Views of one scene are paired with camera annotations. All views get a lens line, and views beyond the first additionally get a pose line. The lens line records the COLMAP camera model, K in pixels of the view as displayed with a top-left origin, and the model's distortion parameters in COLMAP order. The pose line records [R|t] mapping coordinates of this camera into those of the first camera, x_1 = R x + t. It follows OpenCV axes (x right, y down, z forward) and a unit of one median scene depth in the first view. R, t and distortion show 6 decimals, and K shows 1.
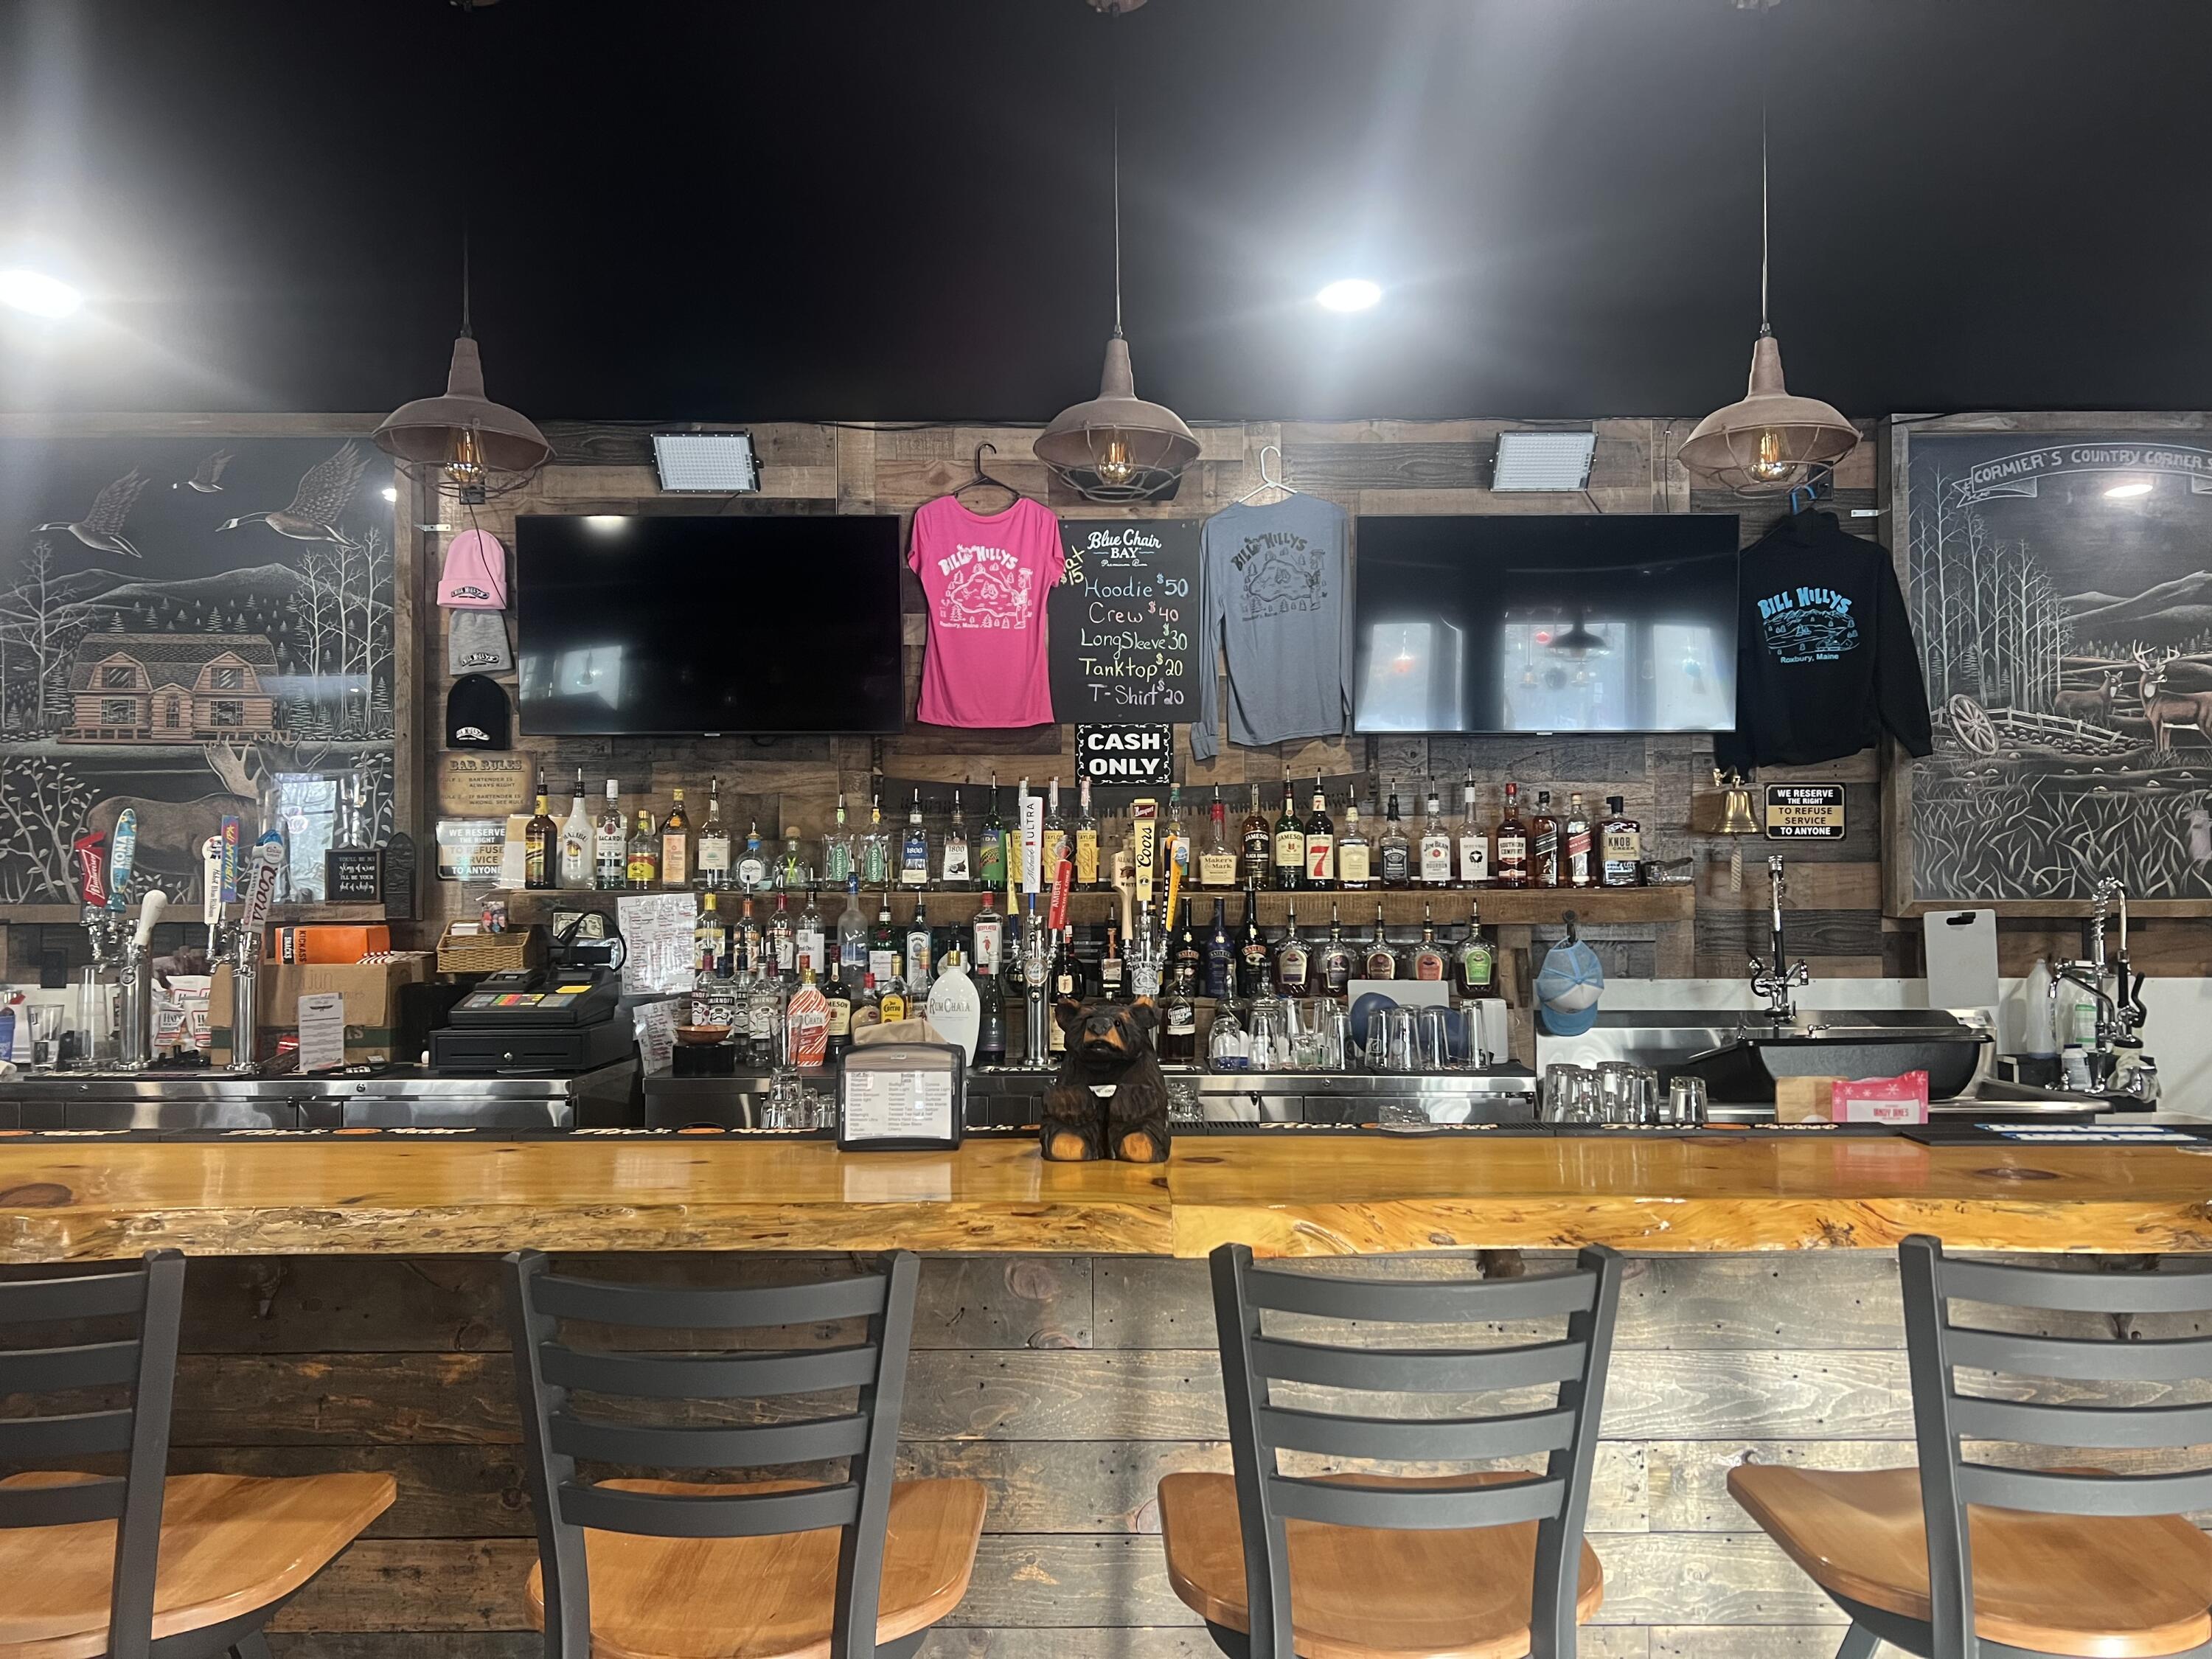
lens RADIAL K [[1665.4, 0, 1097.0], [0, 1665.4, 835.3], [0, 0, 1]] dist [0.059135, -0.068532]
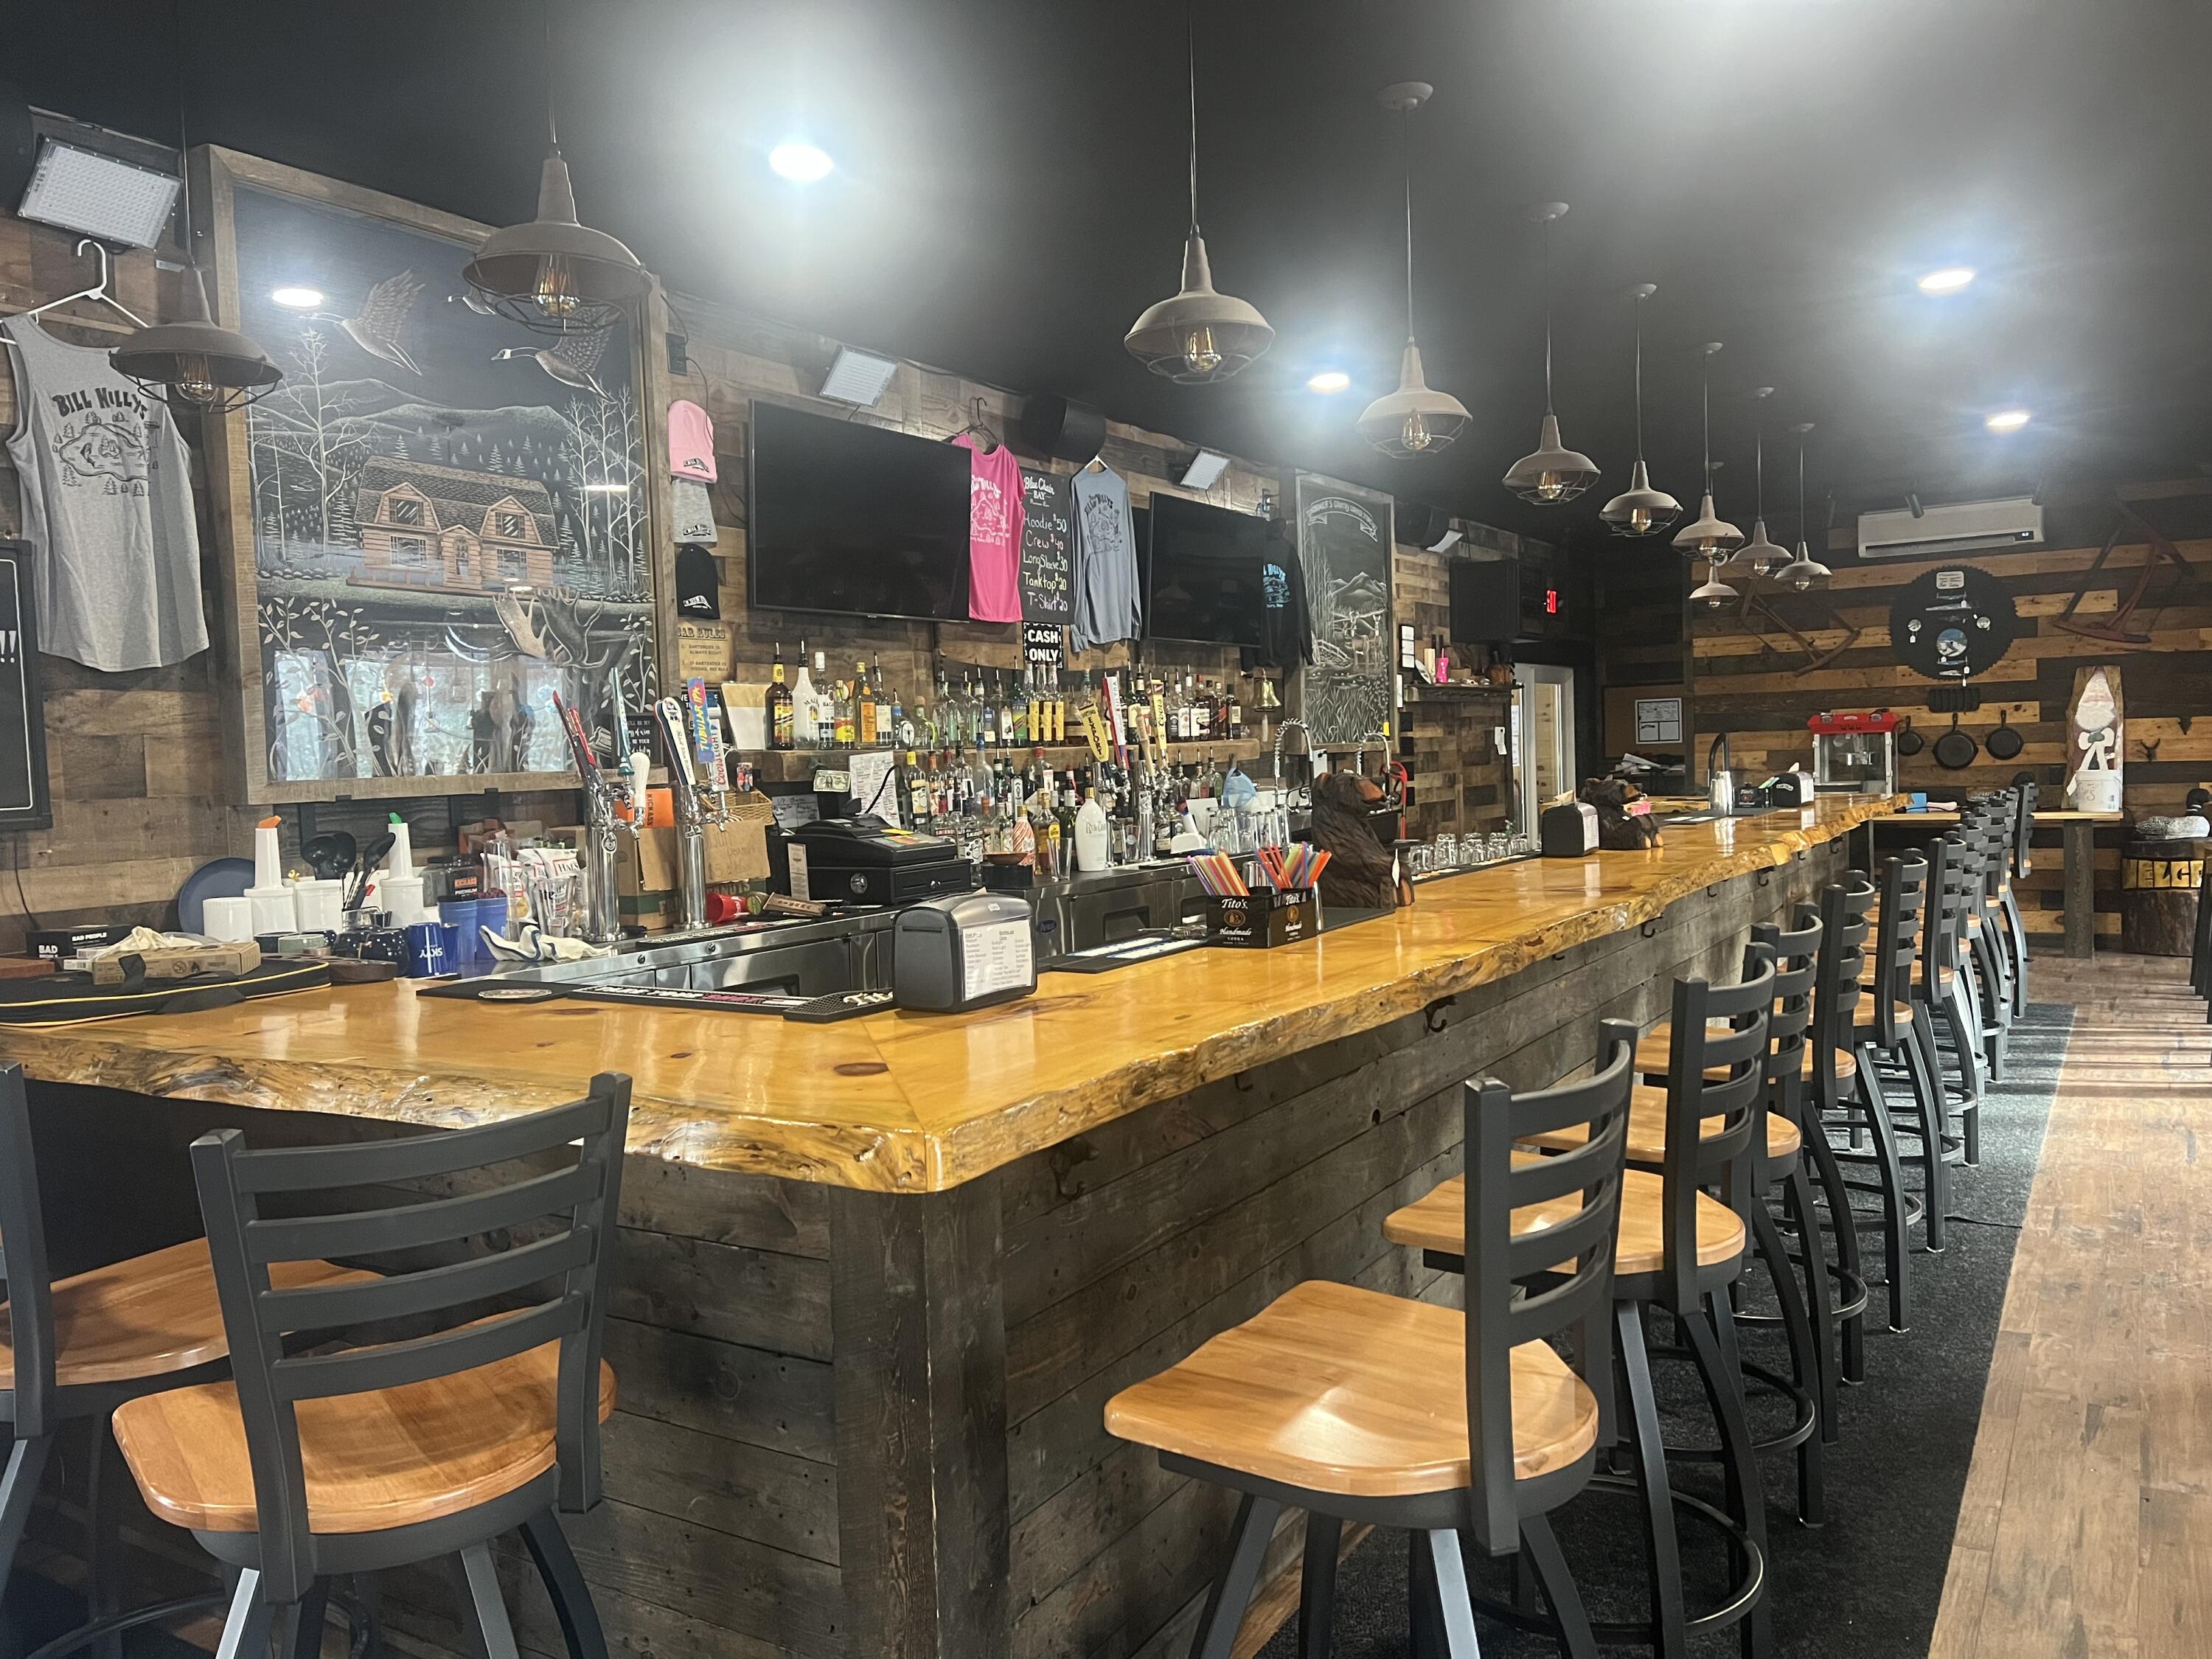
lens RADIAL K [[1665.4, 0, 1081.5], [0, 1665.4, 820.4], [0, 0, 1]] dist [0.059135, -0.068532]
pose [[0.537838, -0.050392, 0.841541, -1.123995], [0.005040, 0.998386, 0.056563, 0.016671], [-0.843033, -0.026180, 0.537224, 0.244219]]
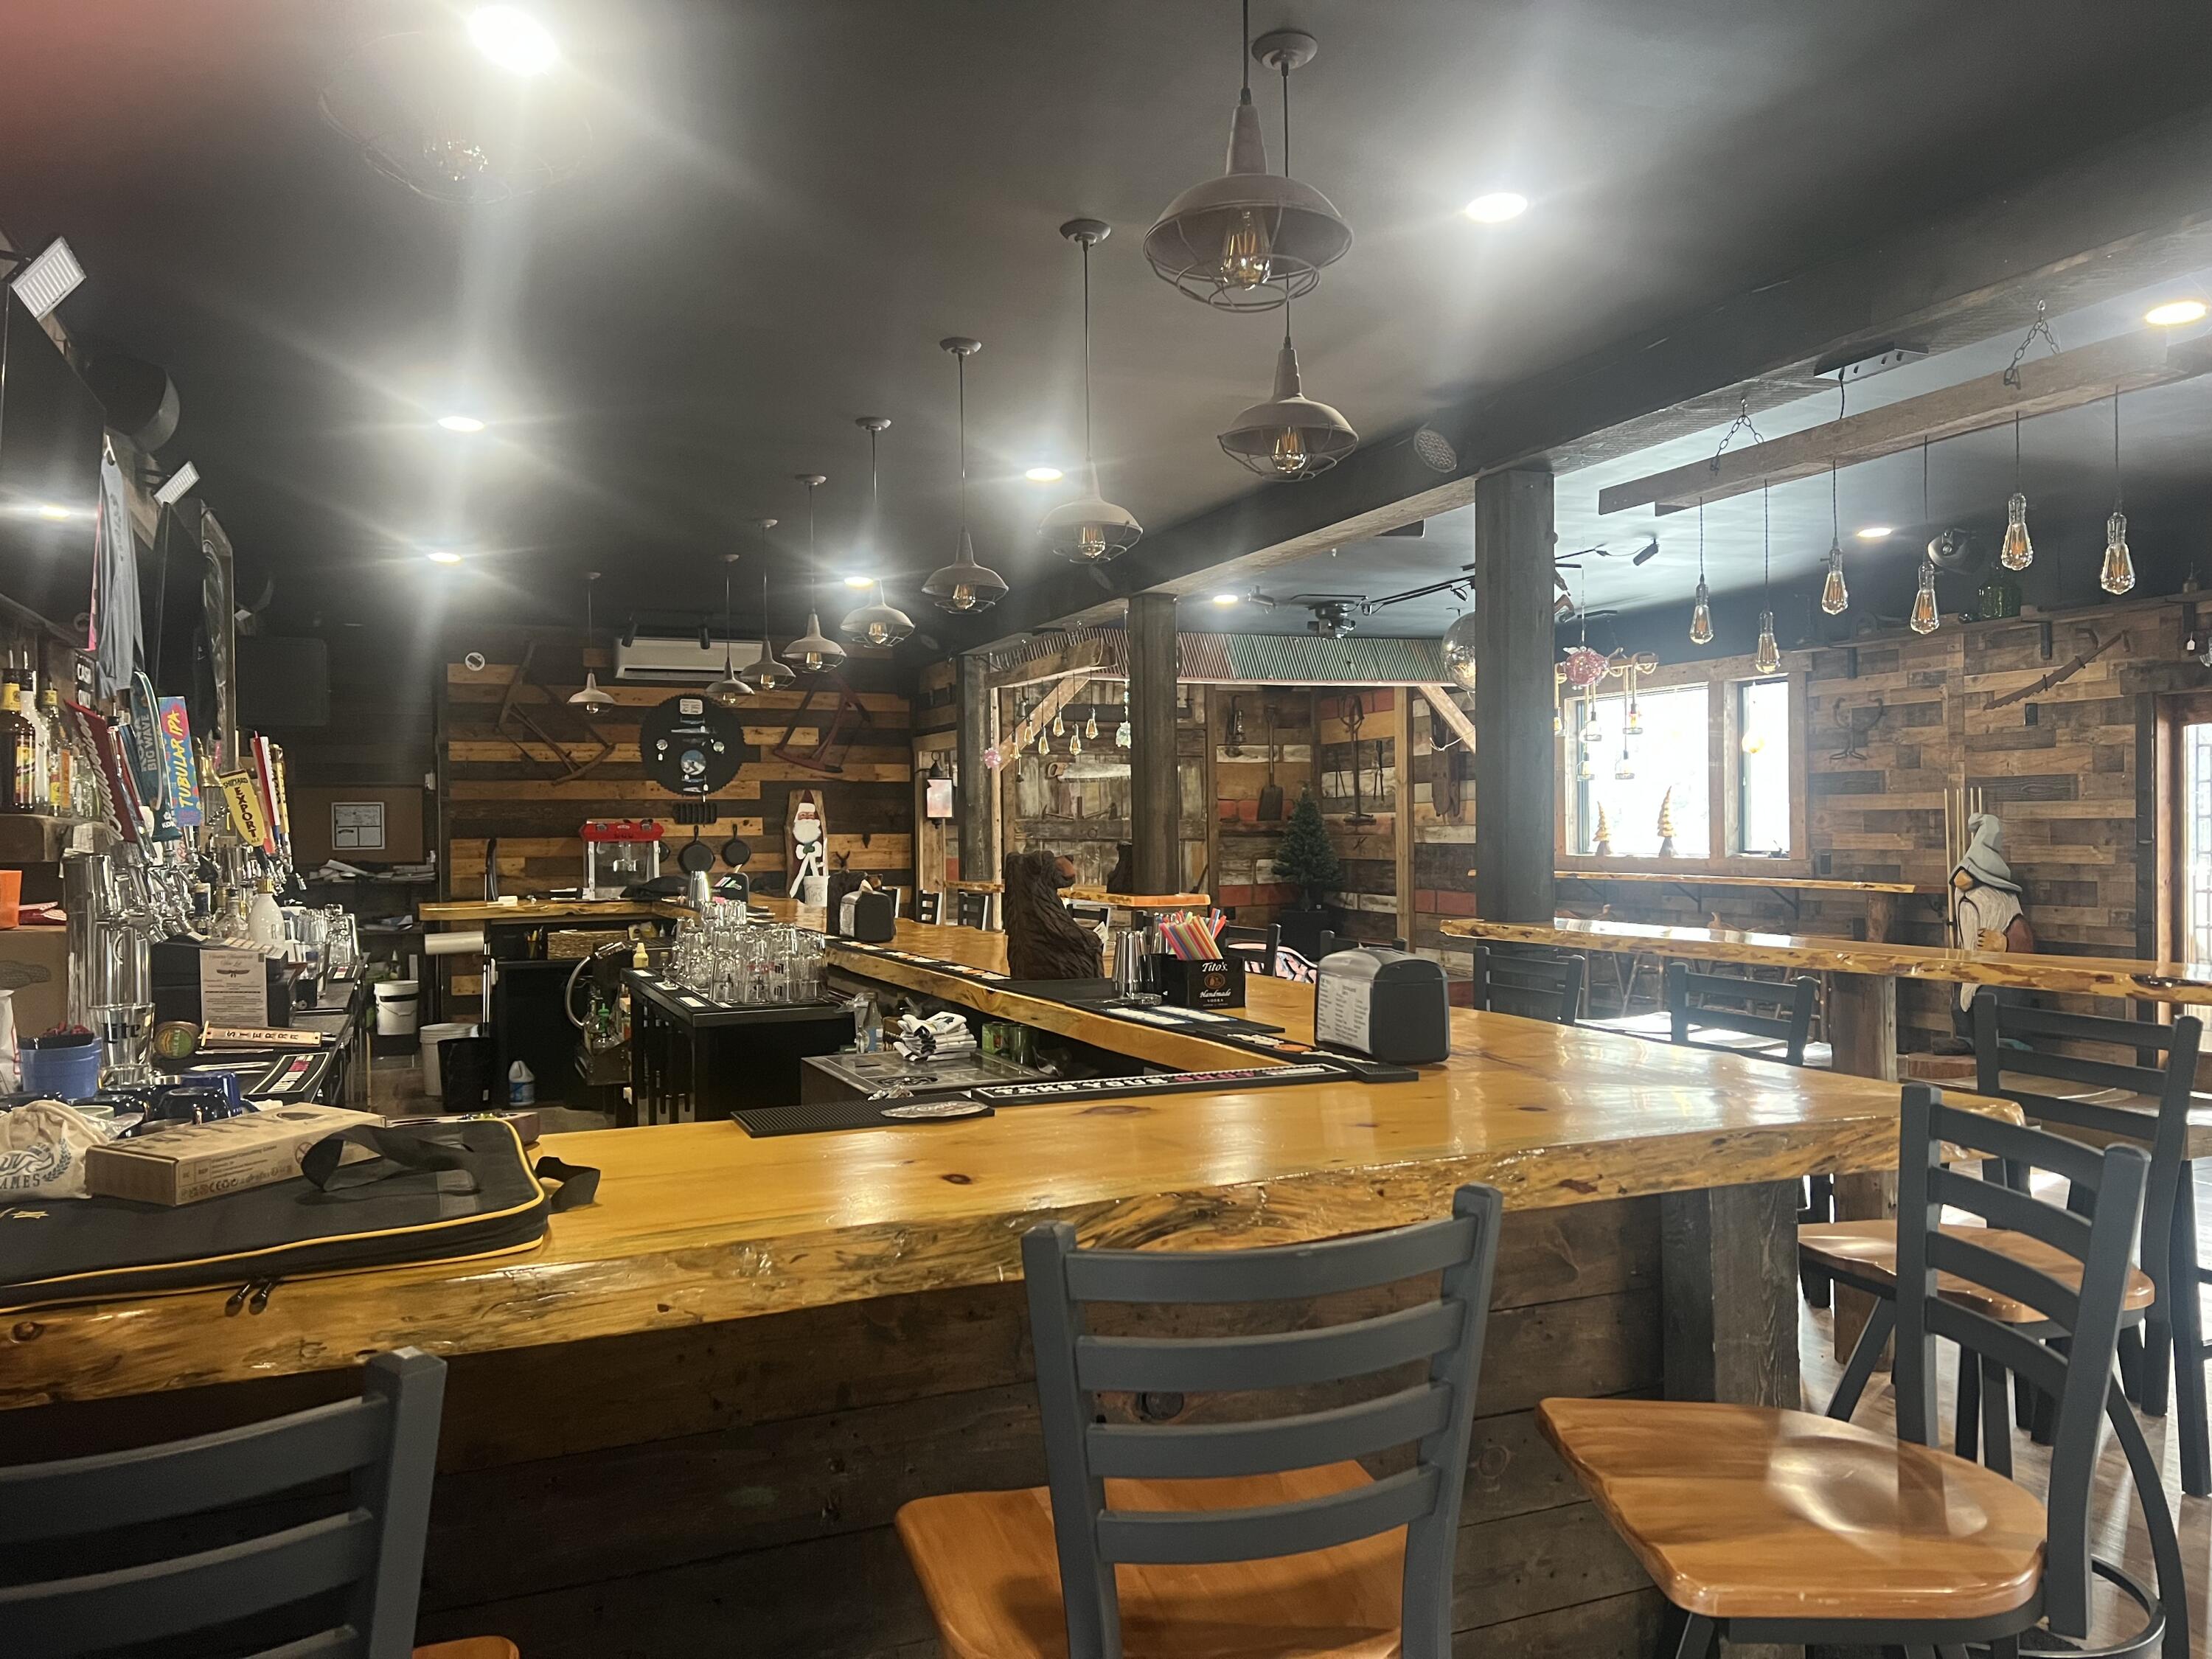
lens RADIAL K [[1665.4, 0, 1146.5], [0, 1665.4, 847.8], [0, 0, 1]] dist [0.059135, -0.068532]
pose [[-0.391897, -0.002158, 0.920007, -1.162110], [-0.017277, 0.999838, -0.005014, 0.040487], [-0.919847, -0.017860, -0.391871, 0.816852]]
